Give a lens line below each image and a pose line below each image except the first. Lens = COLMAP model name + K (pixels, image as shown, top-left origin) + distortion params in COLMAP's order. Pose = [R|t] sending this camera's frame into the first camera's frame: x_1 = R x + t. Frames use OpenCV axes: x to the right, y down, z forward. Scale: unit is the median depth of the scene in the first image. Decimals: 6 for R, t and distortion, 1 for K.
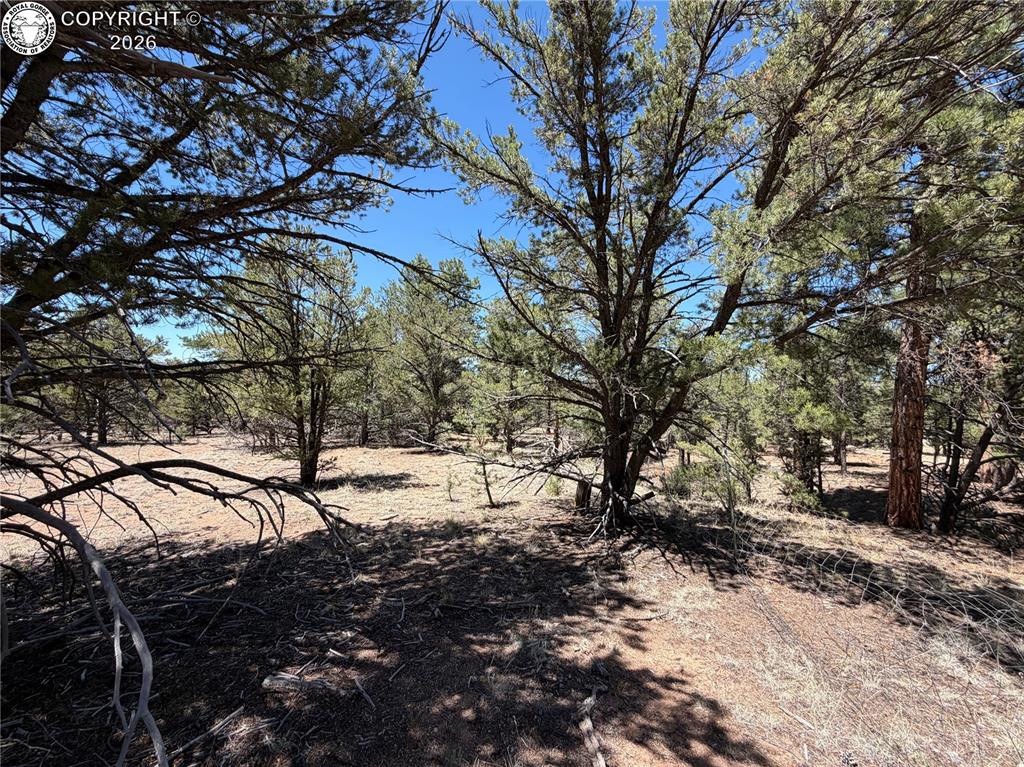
lens RADIAL K [[411.7, 0, 512.1], [0, 411.7, 386.2], [0, 0, 1]] dist [0.002384, -0.000117]
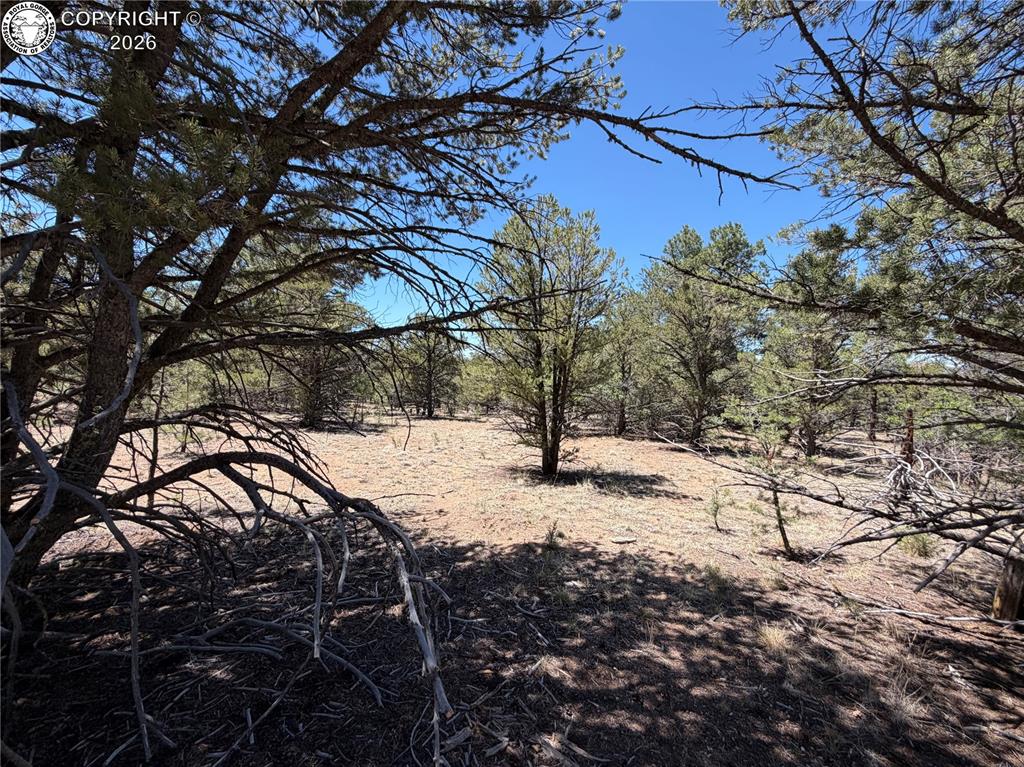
lens RADIAL K [[411.7, 0, 512.5], [0, 411.7, 382.5], [0, 0, 1]] dist [0.002384, -0.000117]
pose [[0.812027, 0.010742, -0.583520, -0.022012], [-0.001330, 0.999862, 0.016556, 0.014187], [0.583618, -0.012668, 0.811930, 0.196455]]
